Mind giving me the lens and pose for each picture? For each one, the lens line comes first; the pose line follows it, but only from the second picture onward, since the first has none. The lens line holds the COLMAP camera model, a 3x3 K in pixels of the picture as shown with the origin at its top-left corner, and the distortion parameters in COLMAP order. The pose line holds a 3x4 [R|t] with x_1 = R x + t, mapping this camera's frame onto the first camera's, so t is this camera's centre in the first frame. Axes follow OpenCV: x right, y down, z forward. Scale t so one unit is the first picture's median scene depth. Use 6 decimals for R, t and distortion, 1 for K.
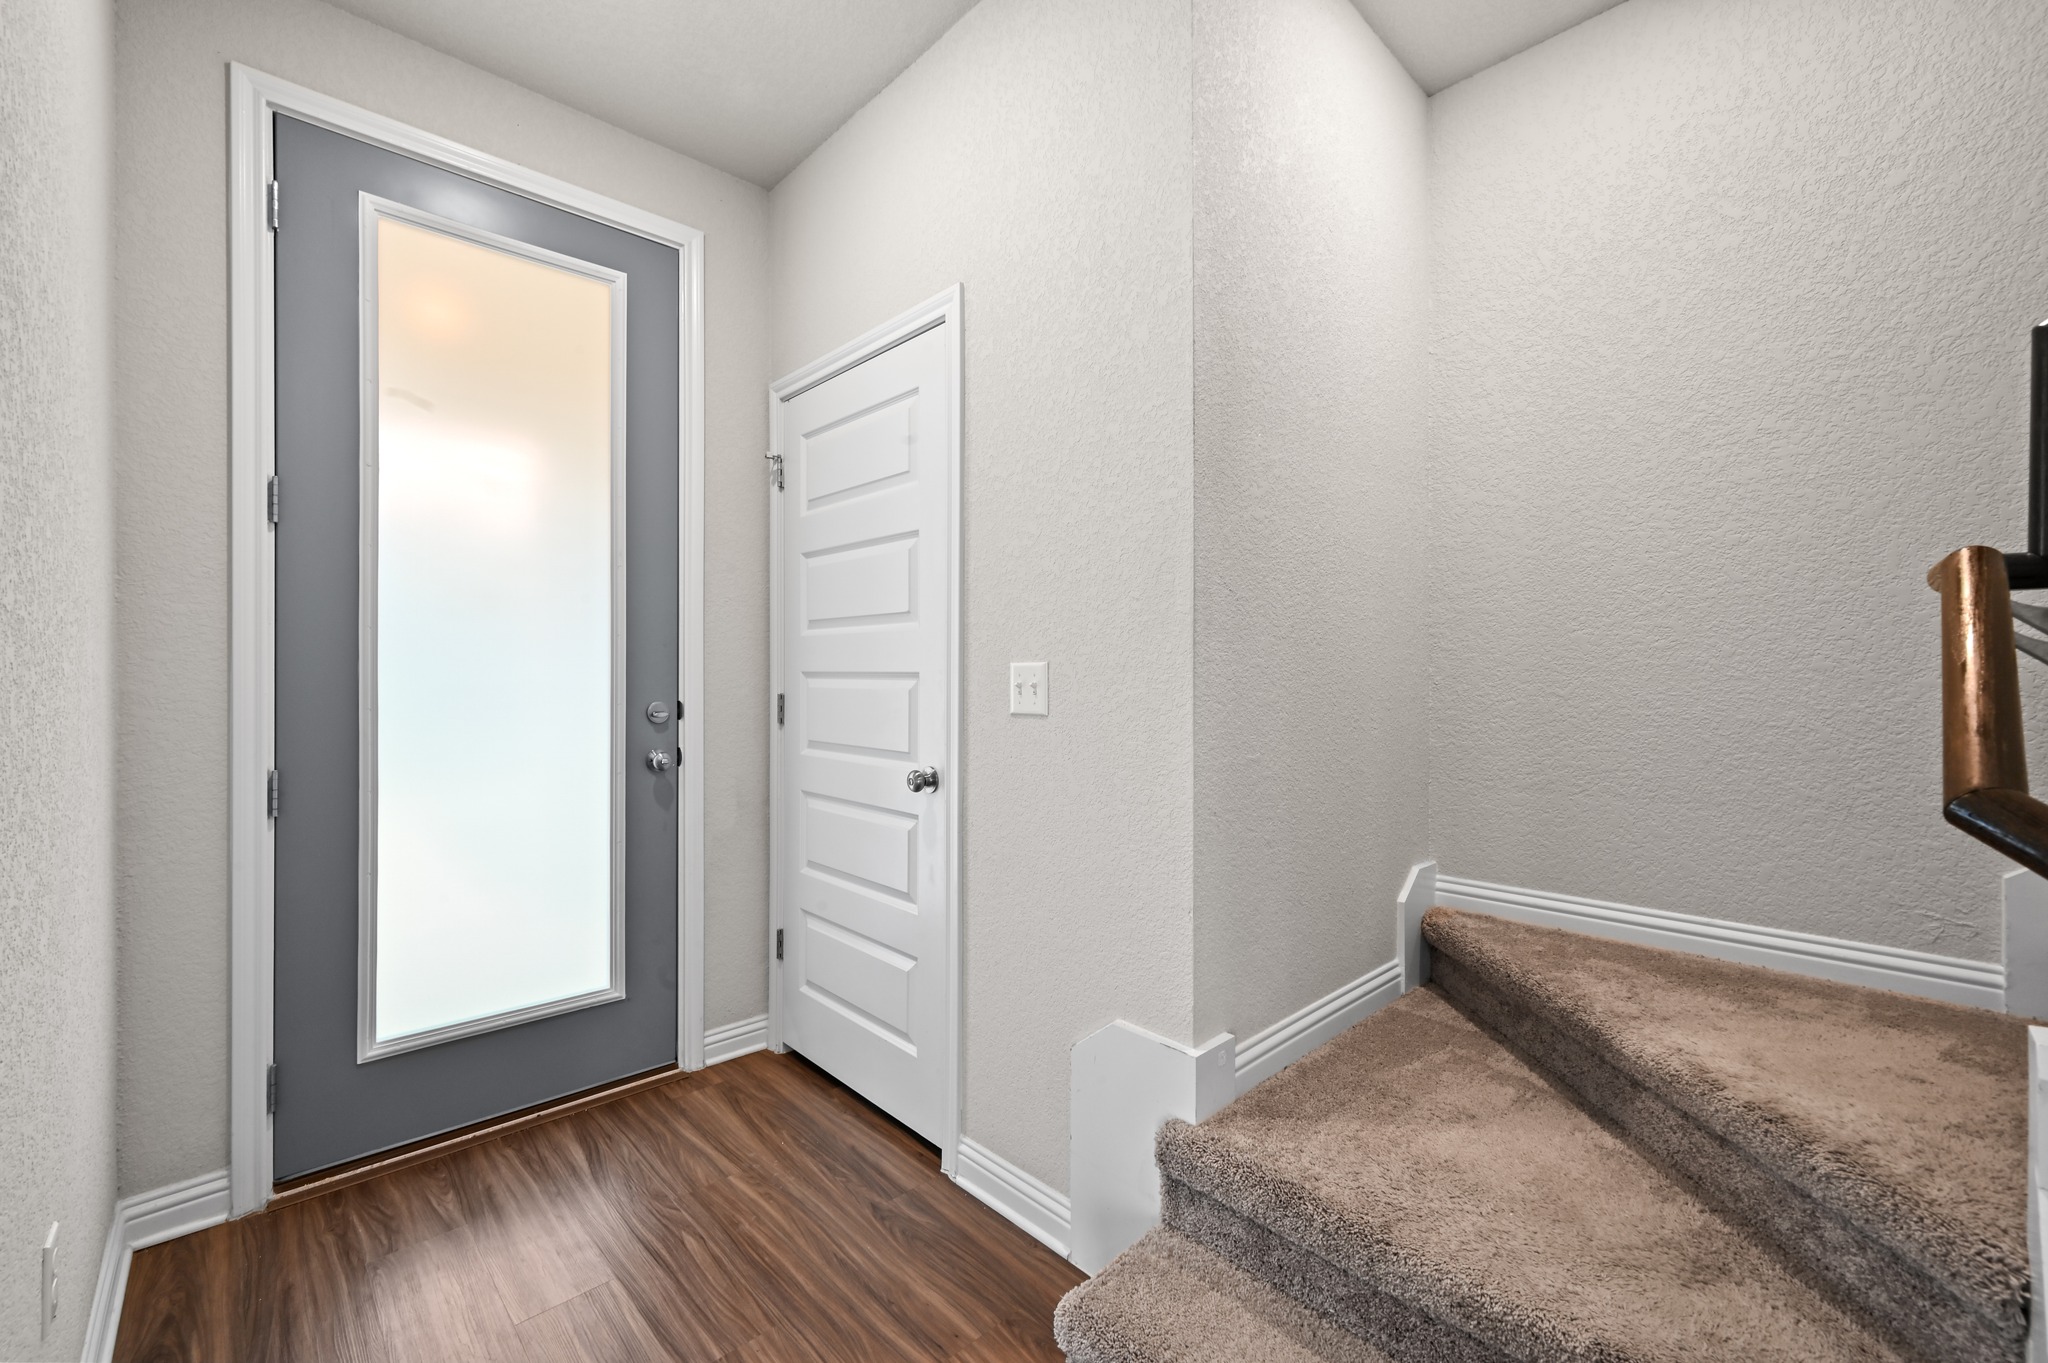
lens RADIAL K [[835.0, 0, 1004.2], [0, 835.0, 681.8], [0, 0, 1]] dist [-0.001039, 0.000221]
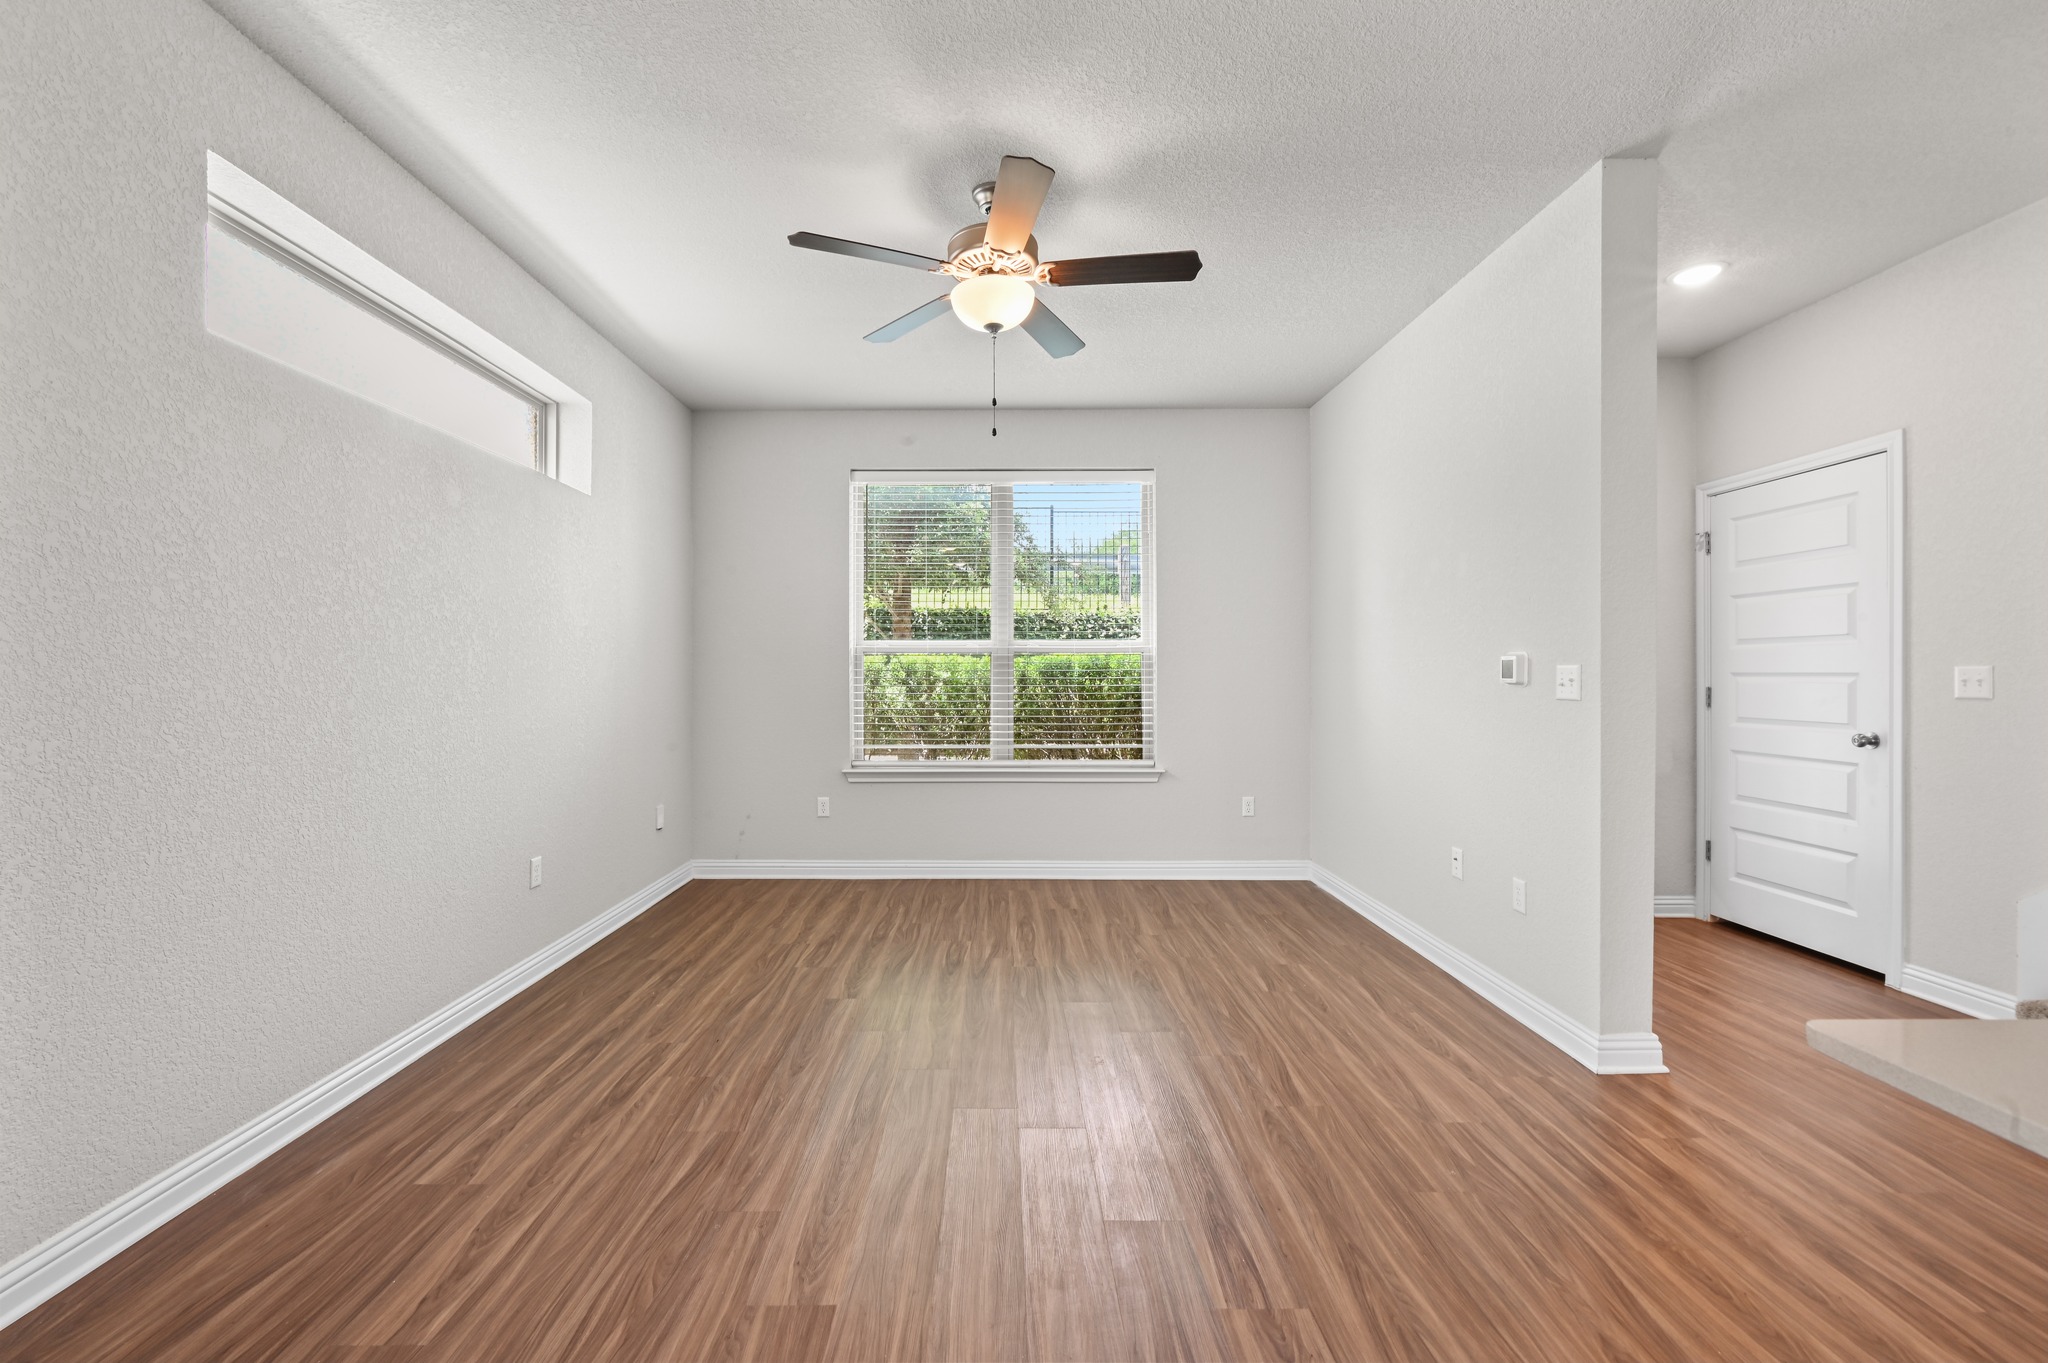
lens RADIAL K [[835.0, 0, 1001.5], [0, 835.0, 678.2], [0, 0, 1]] dist [-0.001039, 0.000221]
pose [[0.728436, -0.000340, -0.685114, -0.220129], [-0.002673, 0.999991, -0.003339, 0.009252], [0.685109, 0.004263, 0.728428, -1.361600]]
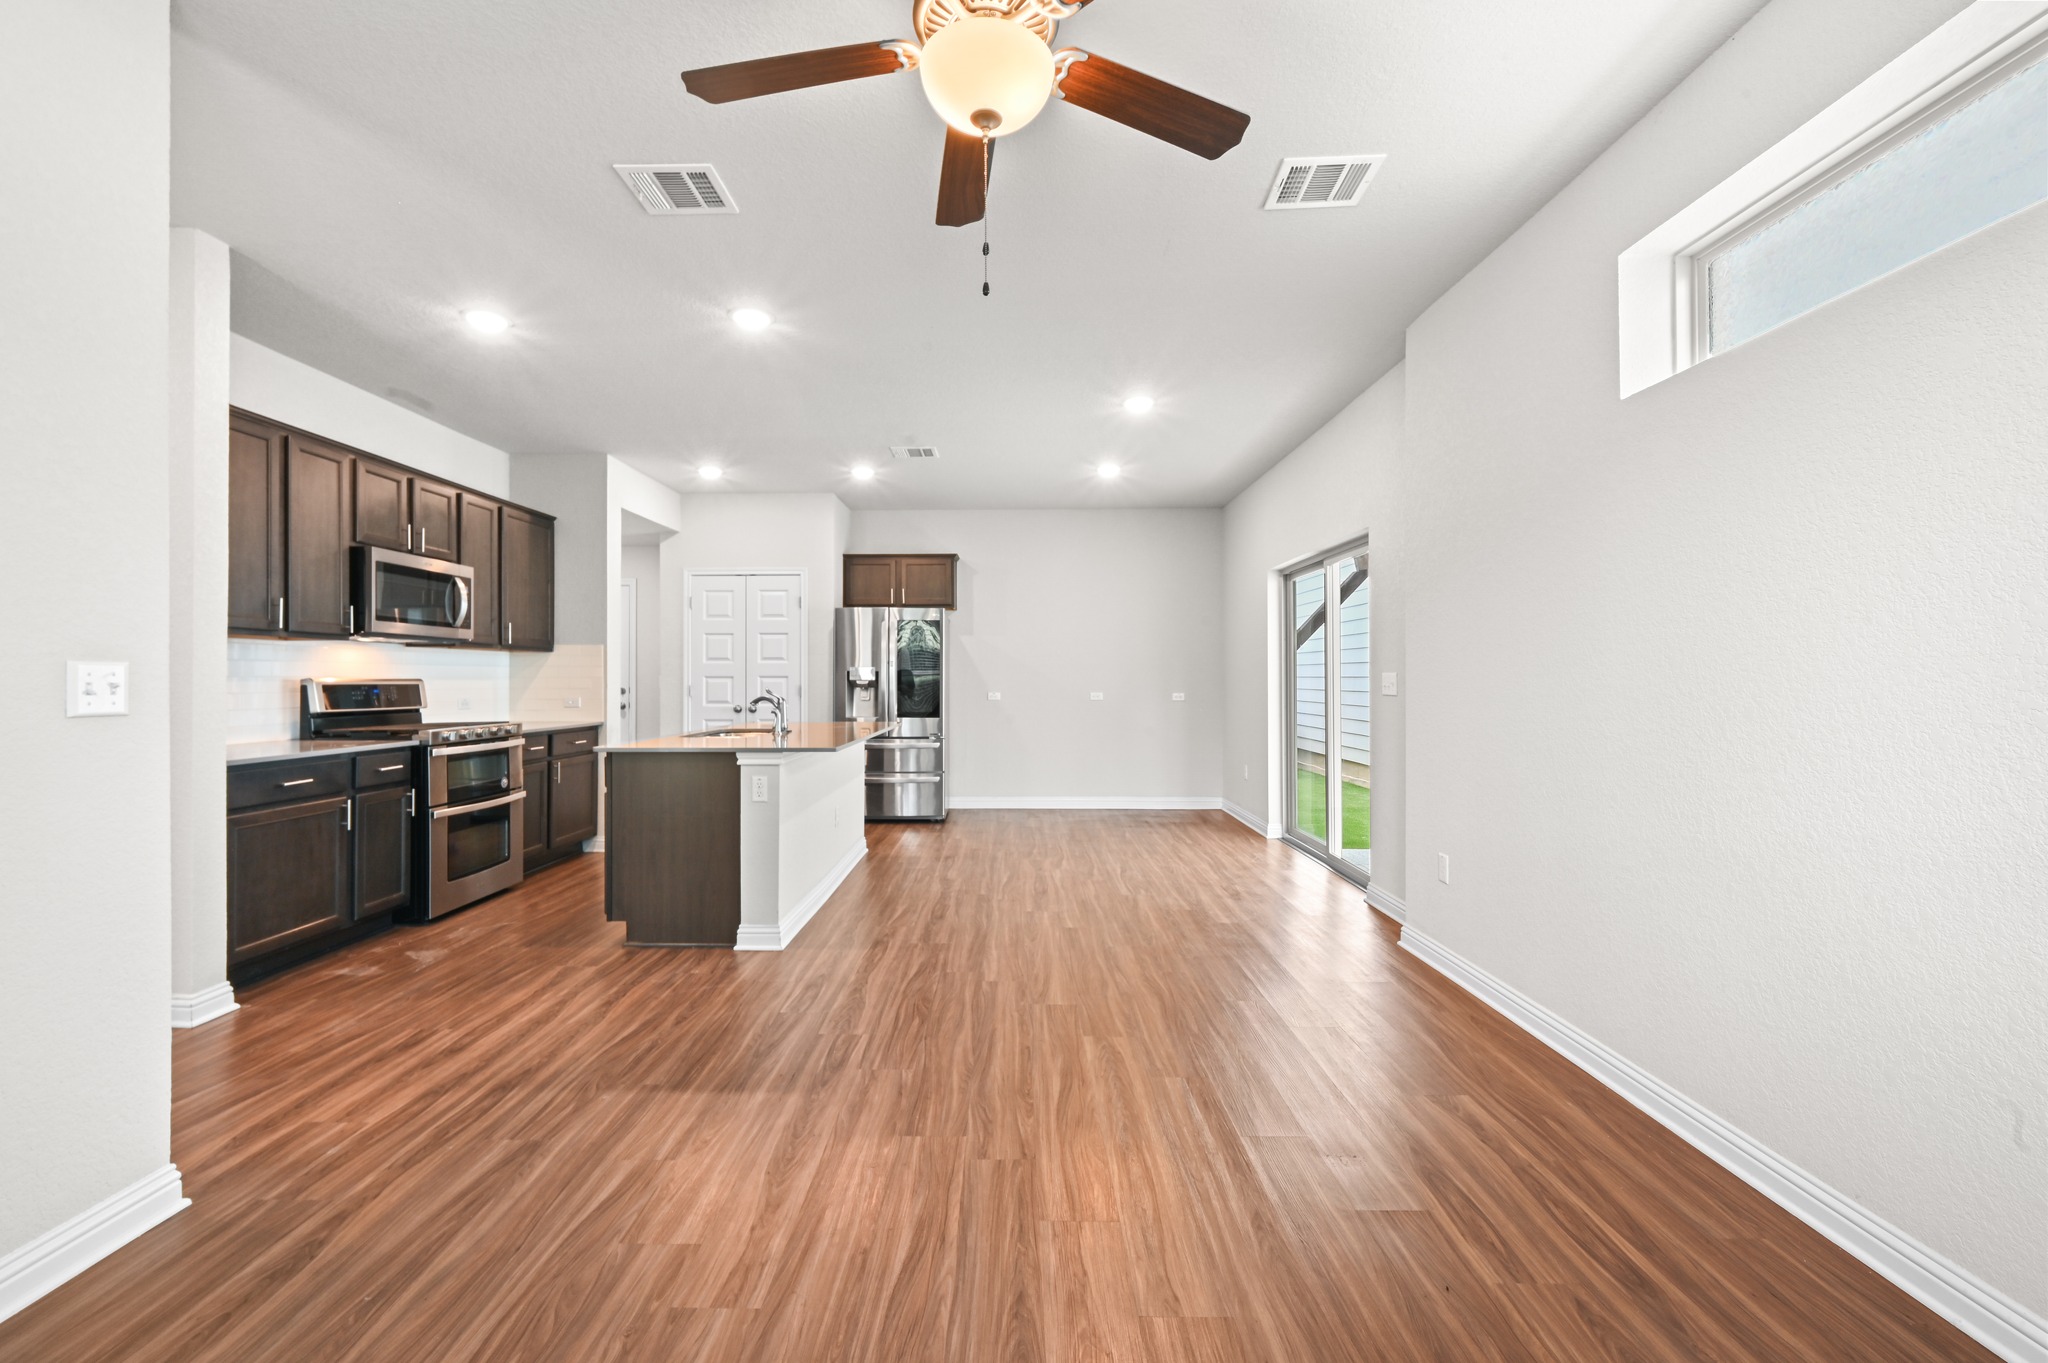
lens RADIAL K [[835.0, 0, 1004.8], [0, 835.0, 673.8], [0, 0, 1]] dist [-0.001039, 0.000221]
pose [[-0.722783, 0.003303, 0.691068, -1.781941], [0.002818, 0.999994, -0.001833, -0.002027], [-0.691070, 0.000623, -0.722788, 0.241954]]
